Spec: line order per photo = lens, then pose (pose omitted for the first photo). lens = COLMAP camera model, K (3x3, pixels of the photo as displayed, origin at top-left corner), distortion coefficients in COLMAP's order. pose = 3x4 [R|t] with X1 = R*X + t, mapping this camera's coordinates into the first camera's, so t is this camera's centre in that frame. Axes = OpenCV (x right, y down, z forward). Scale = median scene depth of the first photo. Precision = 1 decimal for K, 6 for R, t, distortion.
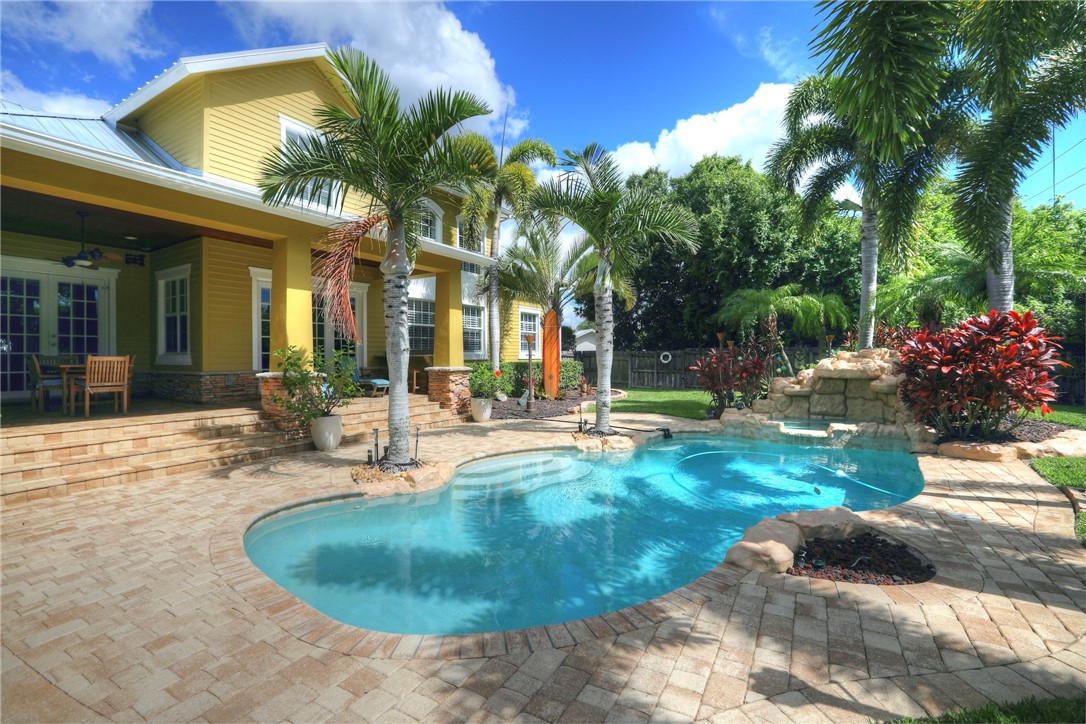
lens RADIAL K [[485.5, 0, 543.0], [0, 485.5, 362.0], [0, 0, 1]] dist [-0.048720, 0.016081]
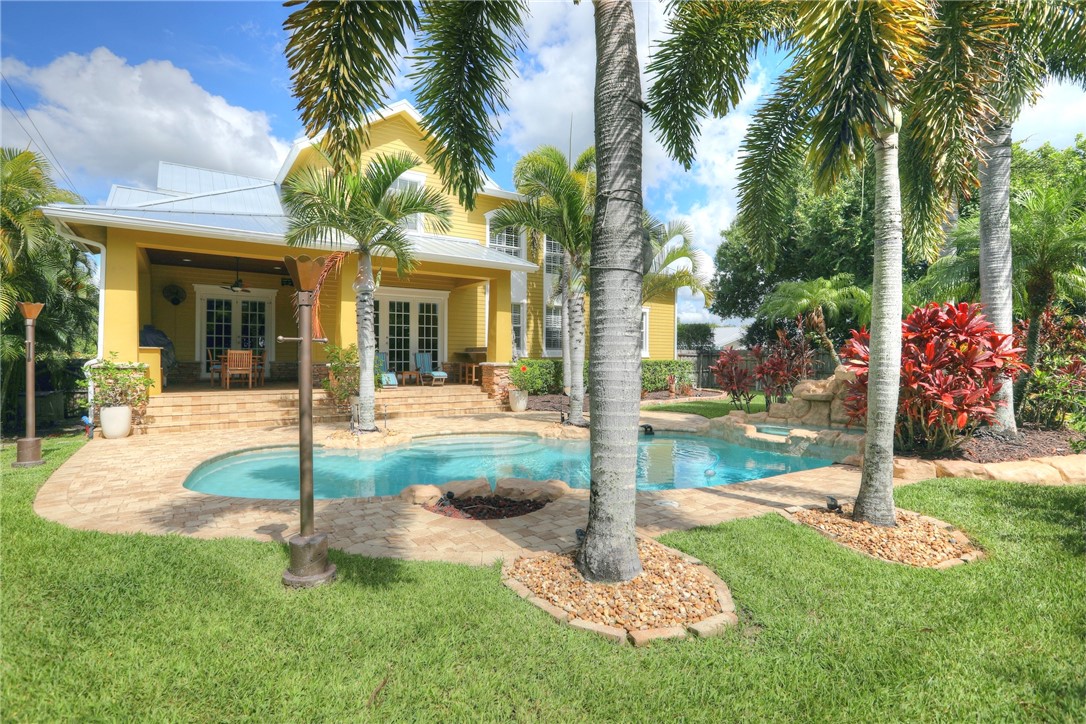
lens RADIAL K [[519.4, 0, 543.0], [0, 519.4, 362.0], [0, 0, 1]] dist [-0.038376, 0.000993]
pose [[0.910588, 0.015624, -0.413019, 0.570514], [-0.015115, 0.999876, 0.004500, 0.003119], [0.413038, 0.002145, 0.910711, -0.095177]]
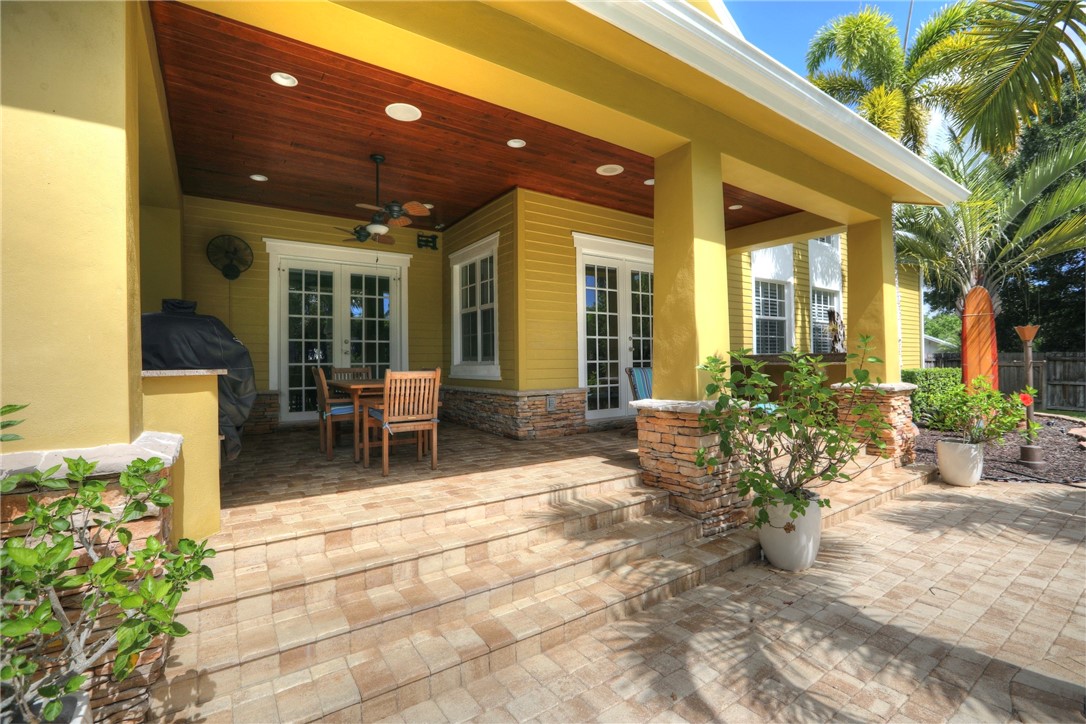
lens RADIAL K [[485.5, 0, 543.0], [0, 485.5, 362.0], [0, 0, 1]] dist [-0.048720, 0.016081]
pose [[0.909944, -0.005014, -0.414702, -0.445572], [0.001264, 0.999956, -0.009316, -0.014663], [0.414730, 0.007952, 0.909910, 0.439137]]
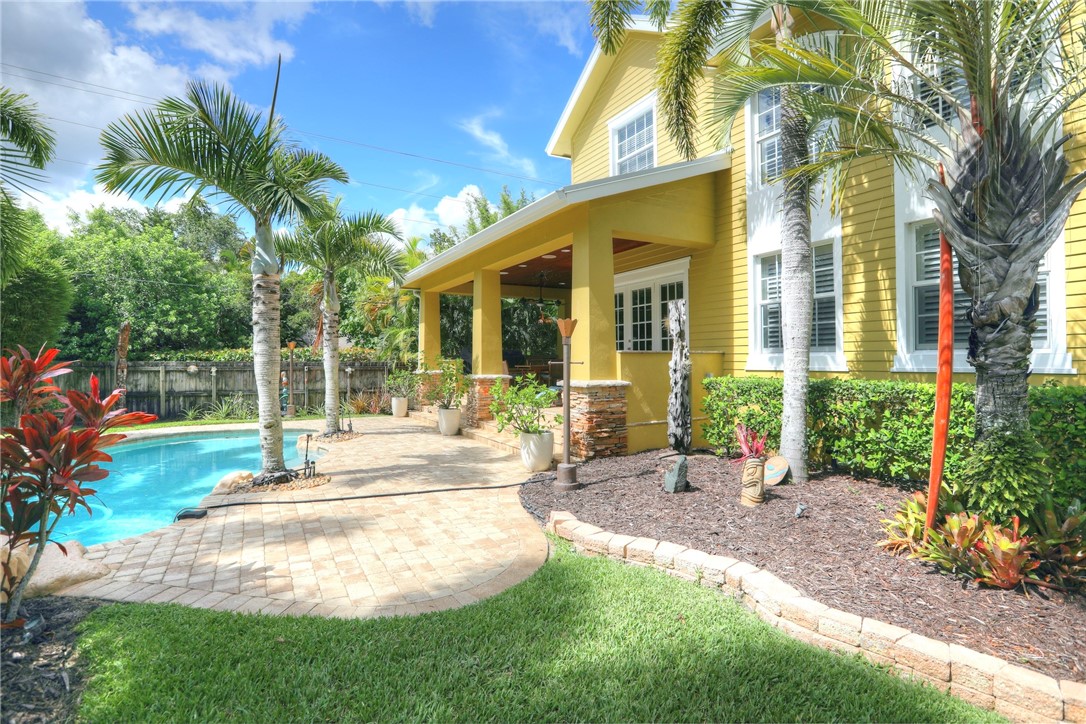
lens RADIAL K [[519.4, 0, 543.0], [0, 519.4, 362.0], [0, 0, 1]] dist [-0.038376, 0.000993]
pose [[-0.502980, 0.006849, -0.864271, 0.594813], [-0.006123, 0.999915, 0.011487, -0.026698], [0.864277, 0.011070, -0.502895, 1.808028]]
